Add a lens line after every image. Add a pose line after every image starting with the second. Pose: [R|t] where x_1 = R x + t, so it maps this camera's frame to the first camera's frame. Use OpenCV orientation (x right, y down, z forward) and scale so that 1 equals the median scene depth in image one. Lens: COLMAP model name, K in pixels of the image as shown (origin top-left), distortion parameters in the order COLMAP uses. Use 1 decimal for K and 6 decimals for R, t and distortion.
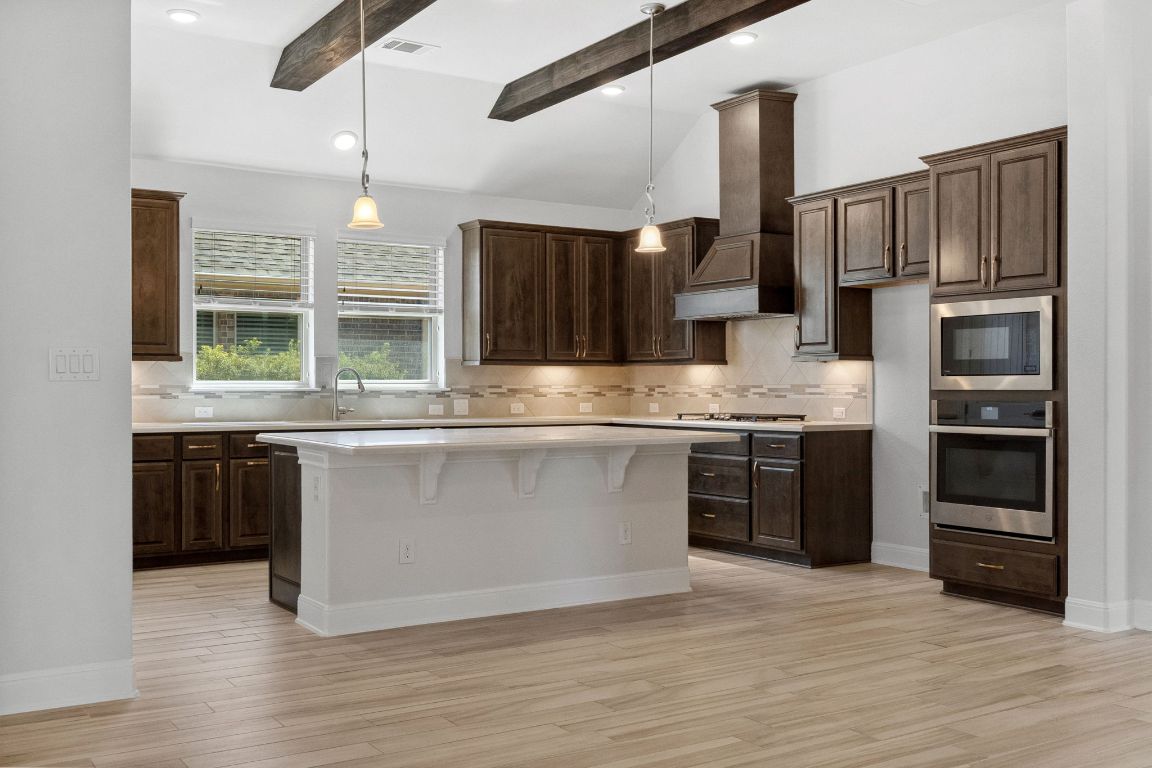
lens RADIAL K [[1123.7, 0, 567.6], [0, 1123.7, 386.9], [0, 0, 1]] dist [-0.004070, 0.000000]
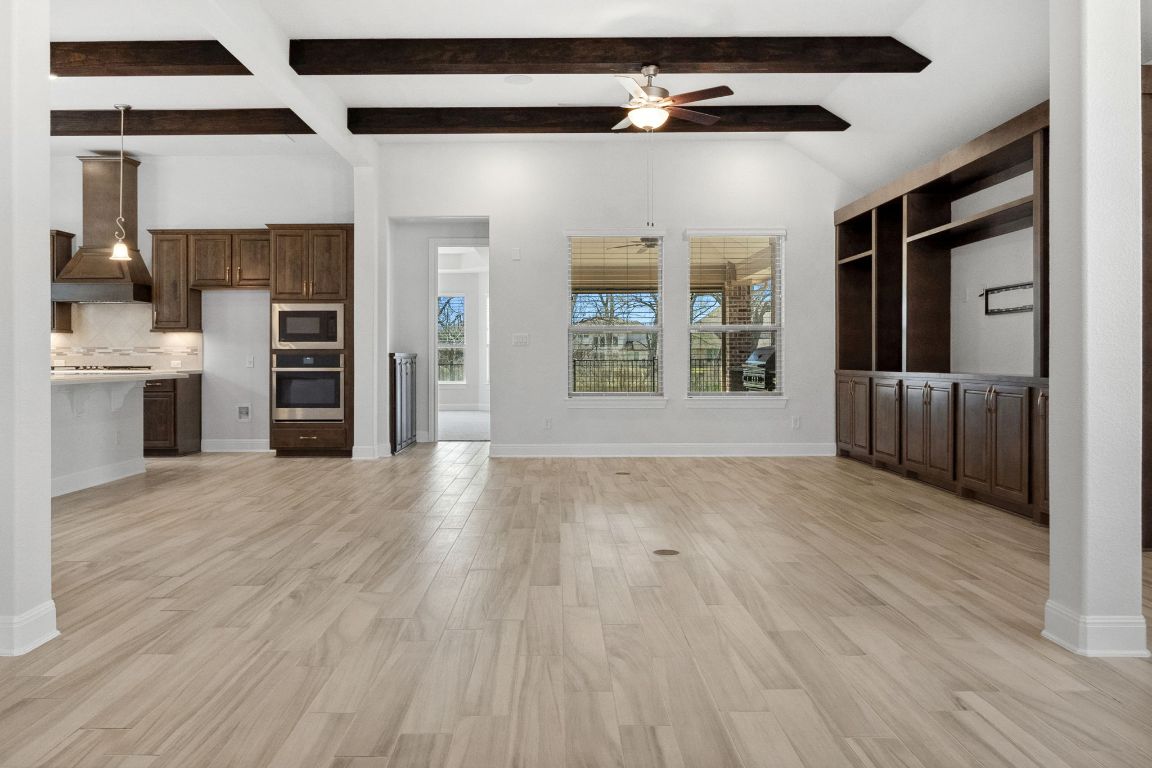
lens RADIAL K [[844.4, 0, 543.9], [0, 844.4, 352.1], [0, 0, 1]] dist [-0.000412, -0.009885]
pose [[0.546728, 0.005371, 0.837293, -0.448683], [0.000946, 0.999975, -0.007033, 0.013389], [-0.837310, 0.004637, 0.546709, -0.111241]]
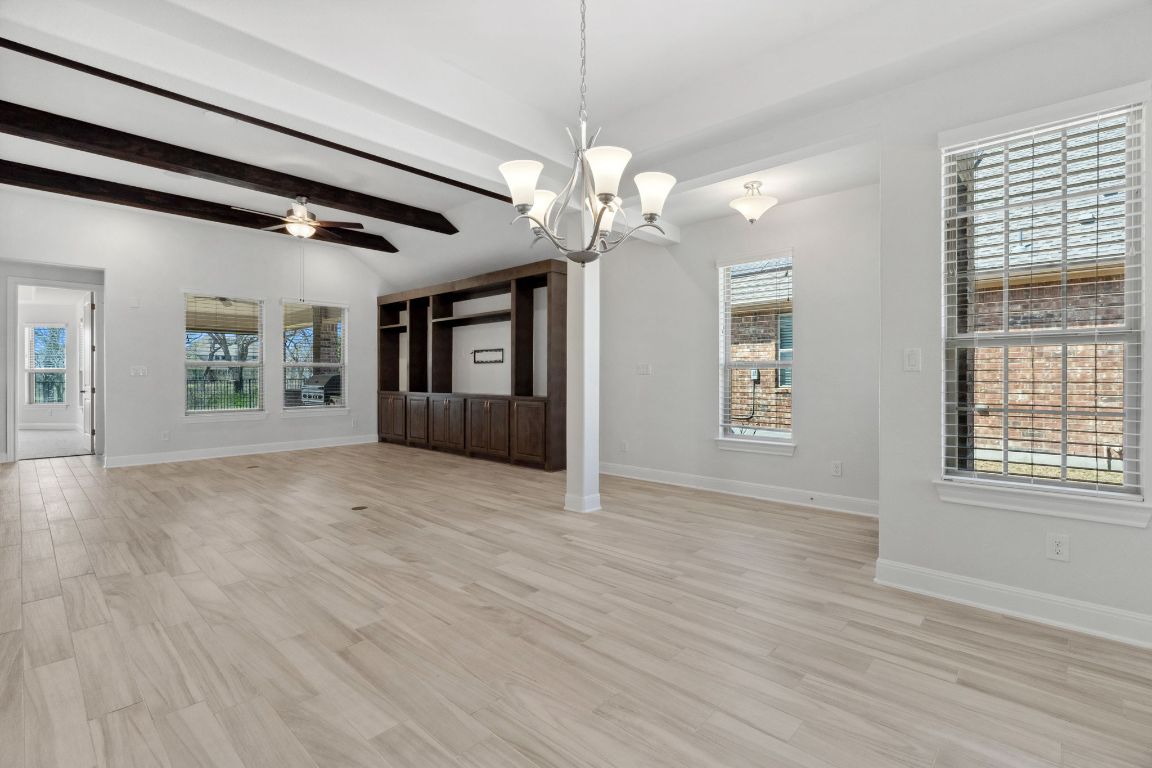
lens RADIAL K [[527.9, 0, 575.4], [0, 527.9, 378.4], [0, 0, 1]] dist [-0.010529, 0.003820]
pose [[-0.250866, -0.002746, 0.968018, -0.548210], [-0.000461, 0.999996, 0.002717, -0.001208], [-0.968022, 0.000236, -0.250866, 0.033942]]
